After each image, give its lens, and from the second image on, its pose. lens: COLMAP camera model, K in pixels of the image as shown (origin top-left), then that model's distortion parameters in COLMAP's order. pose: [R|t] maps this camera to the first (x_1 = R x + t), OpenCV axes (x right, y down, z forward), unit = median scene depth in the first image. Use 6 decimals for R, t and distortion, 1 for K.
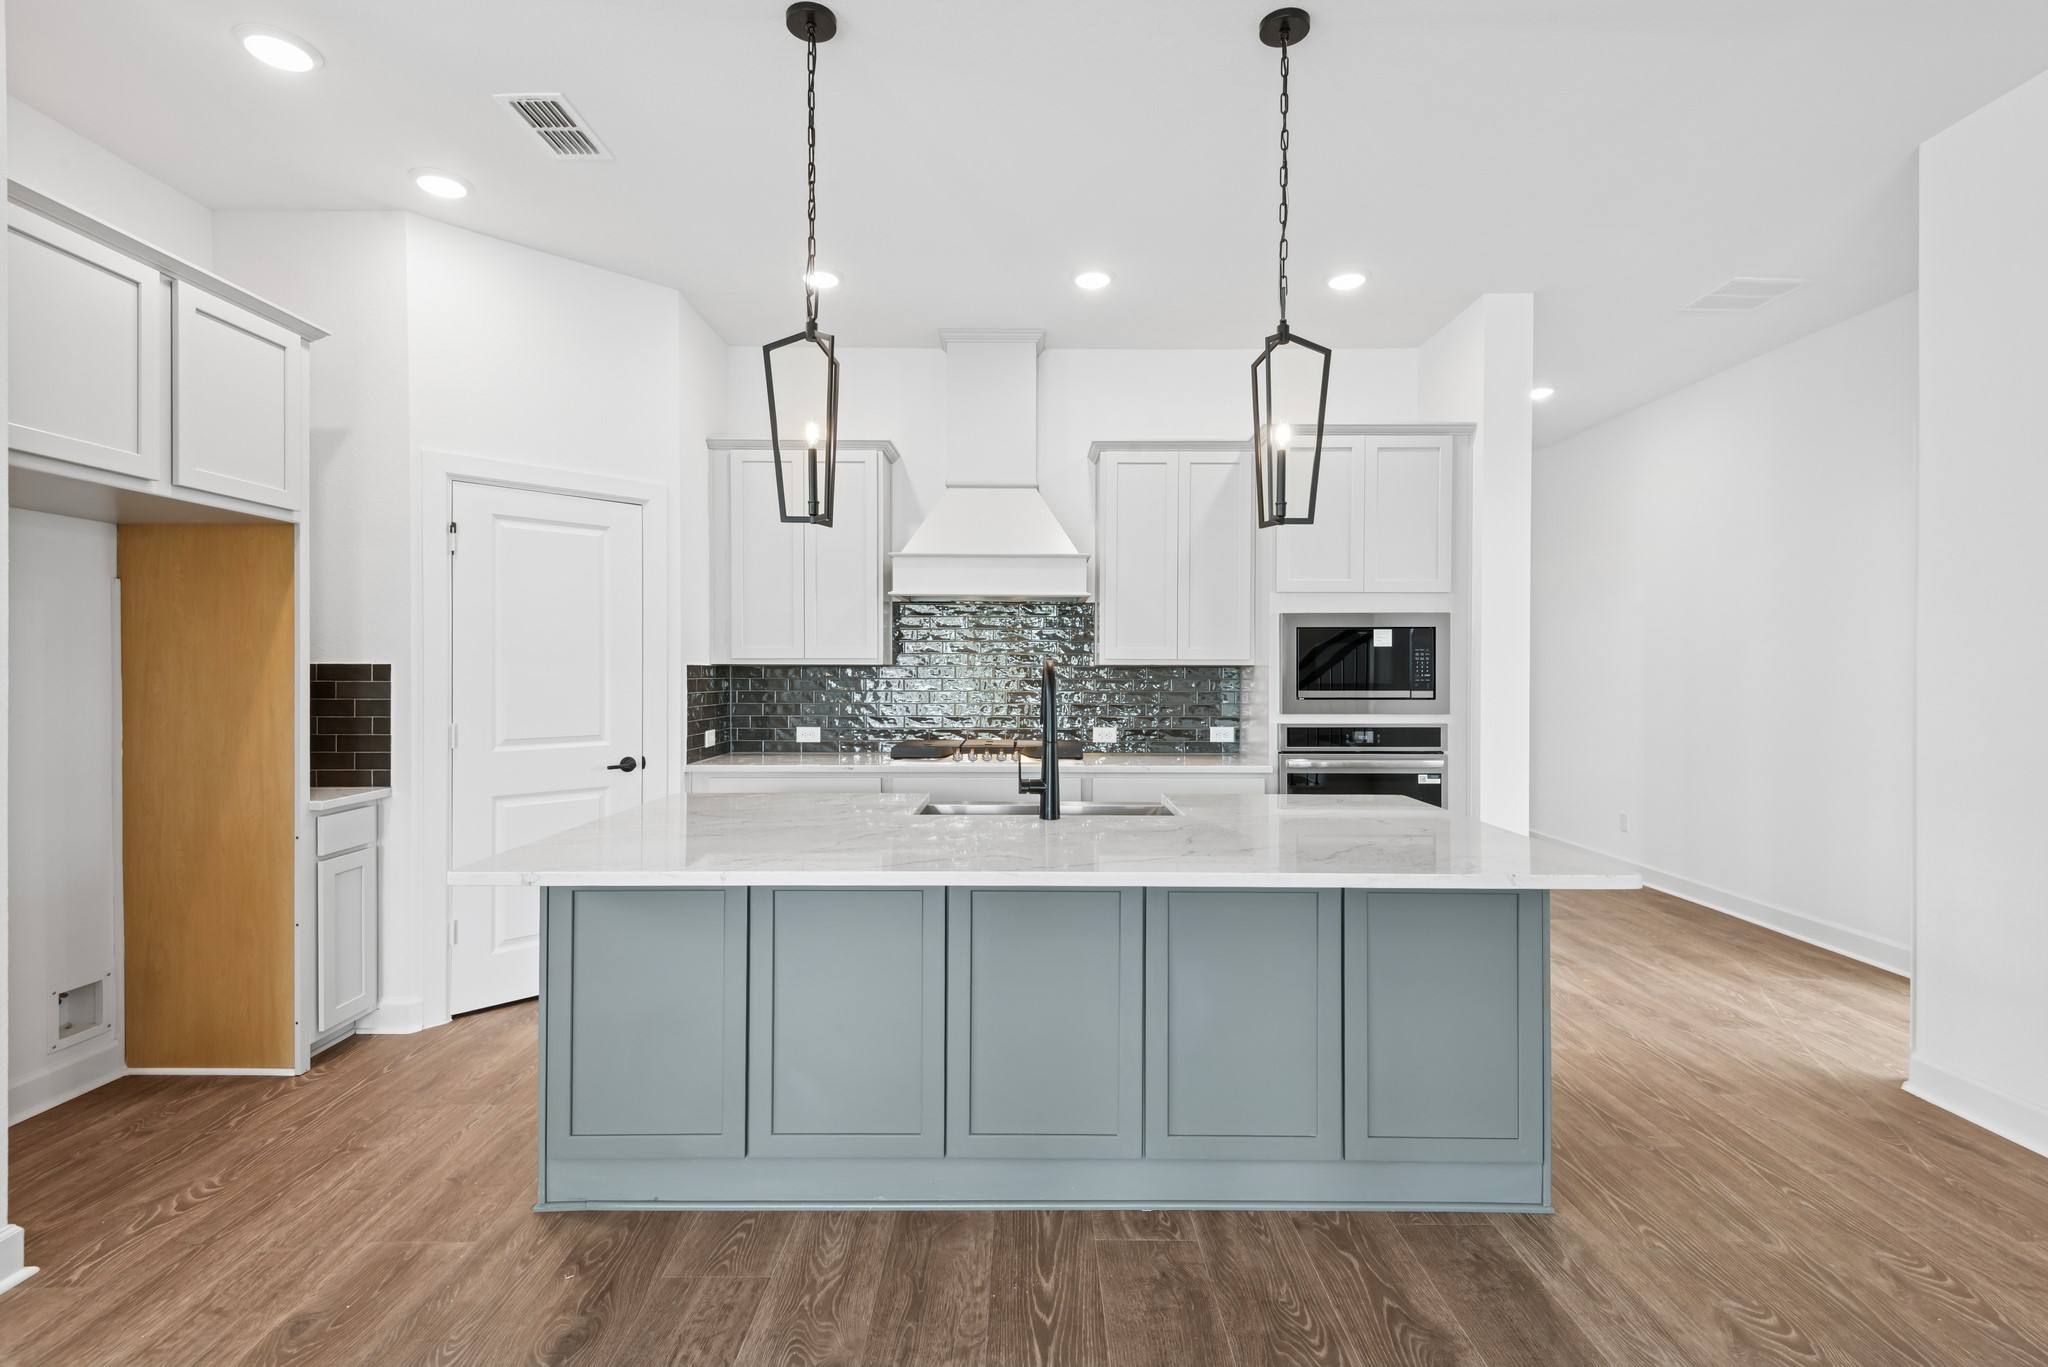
lens RADIAL K [[929.9, 0, 1031.9], [0, 929.9, 676.5], [0, 0, 1]] dist [0.024742, -0.008888]
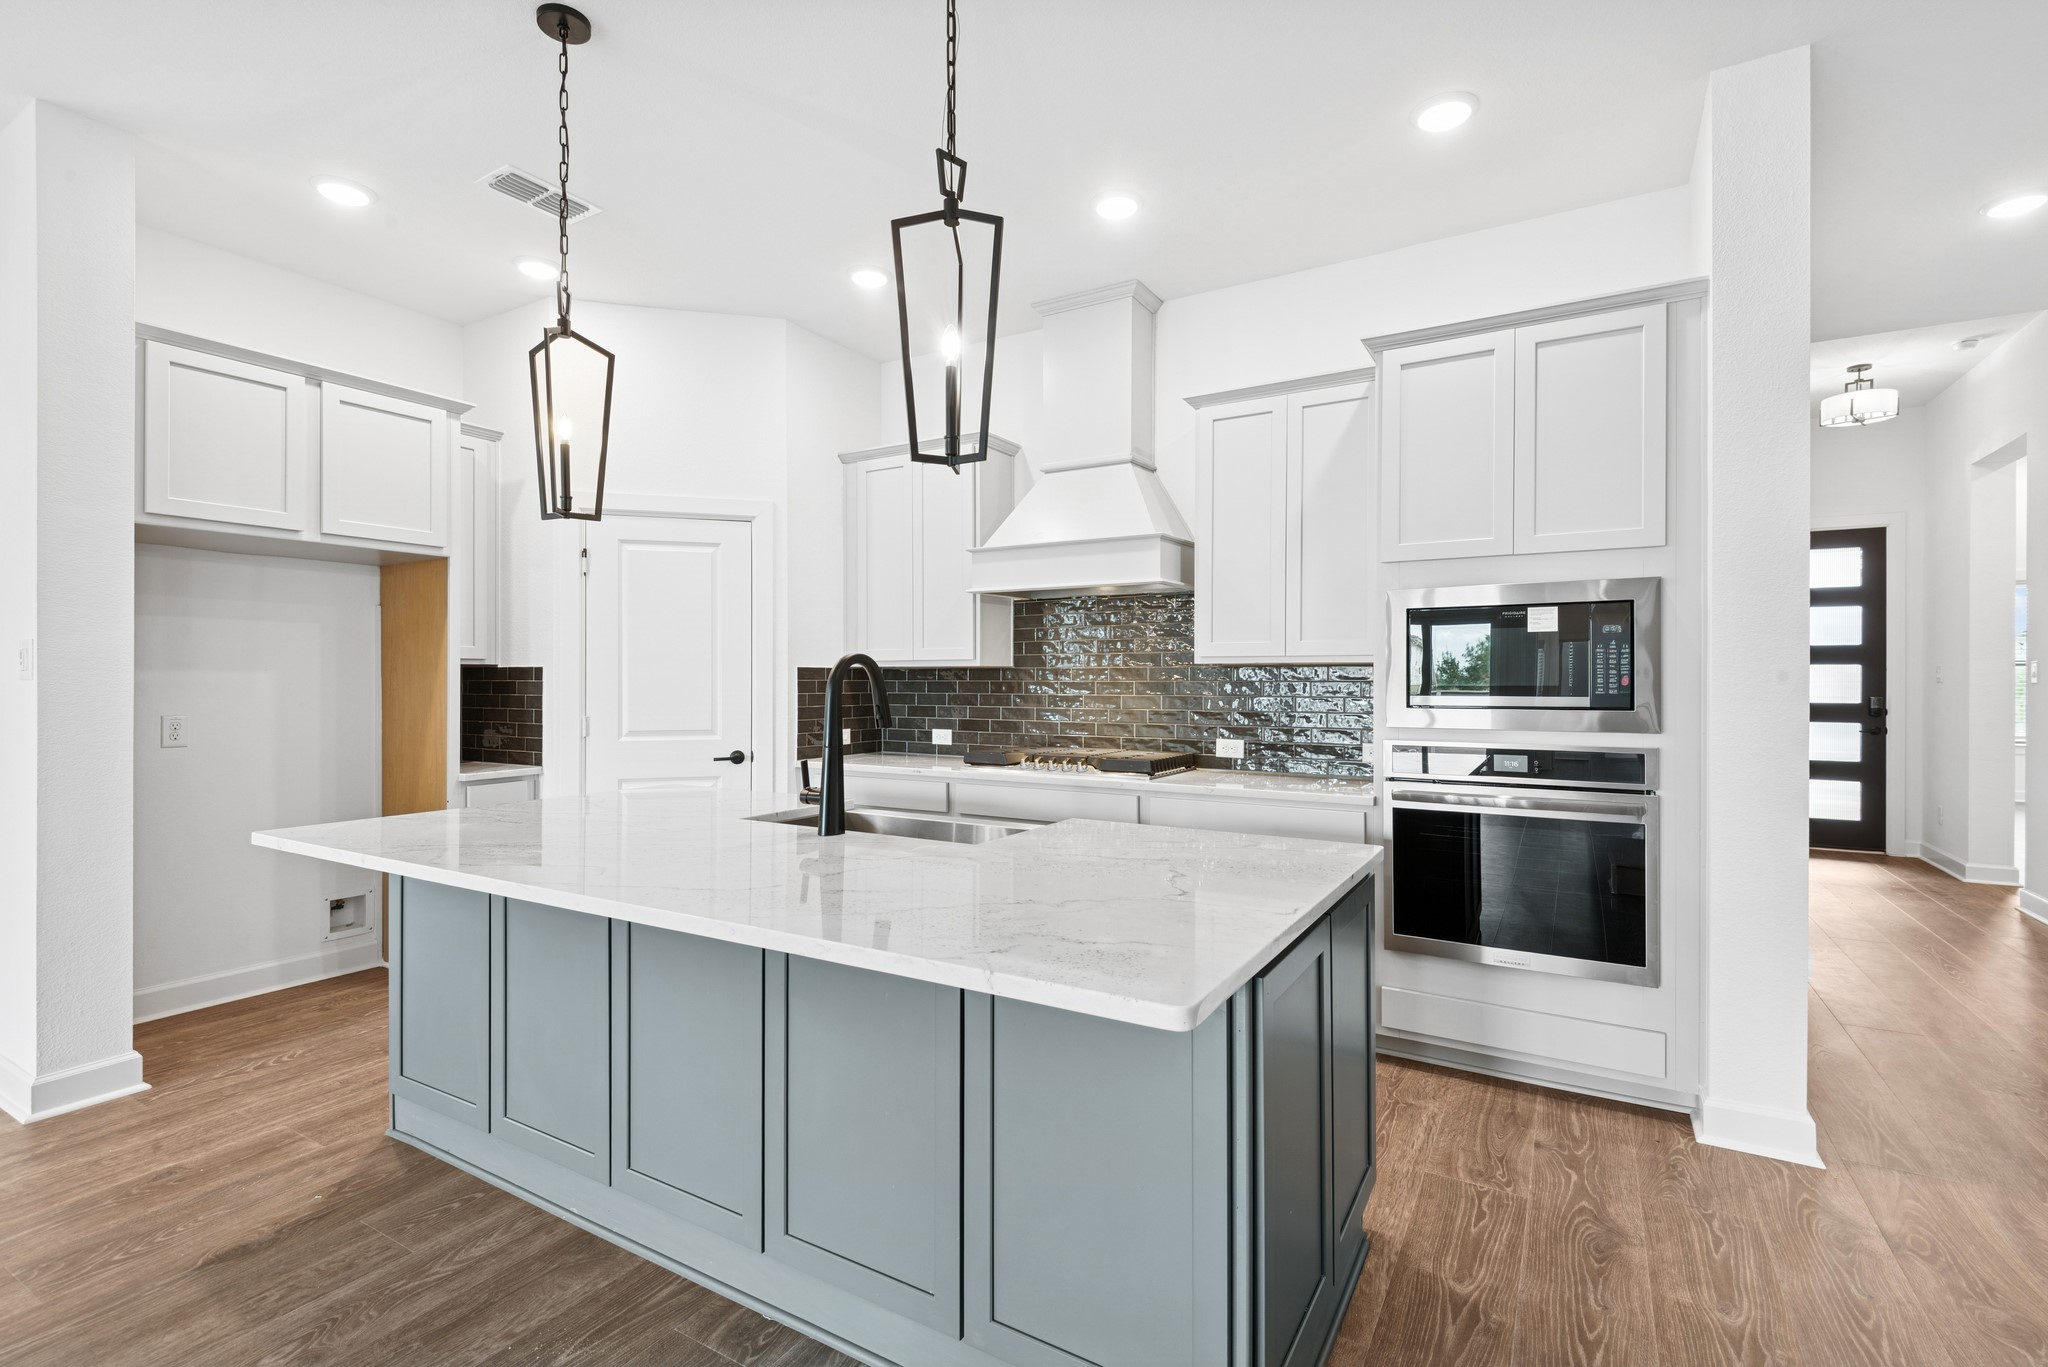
lens RADIAL K [[929.9, 0, 1032.4], [0, 929.9, 677.2], [0, 0, 1]] dist [0.024742, -0.008888]
pose [[0.860795, -0.003090, -0.508942, 0.522383], [-0.003247, 0.999928, -0.011562, 0.013650], [0.508941, 0.011605, 0.860723, 0.284019]]
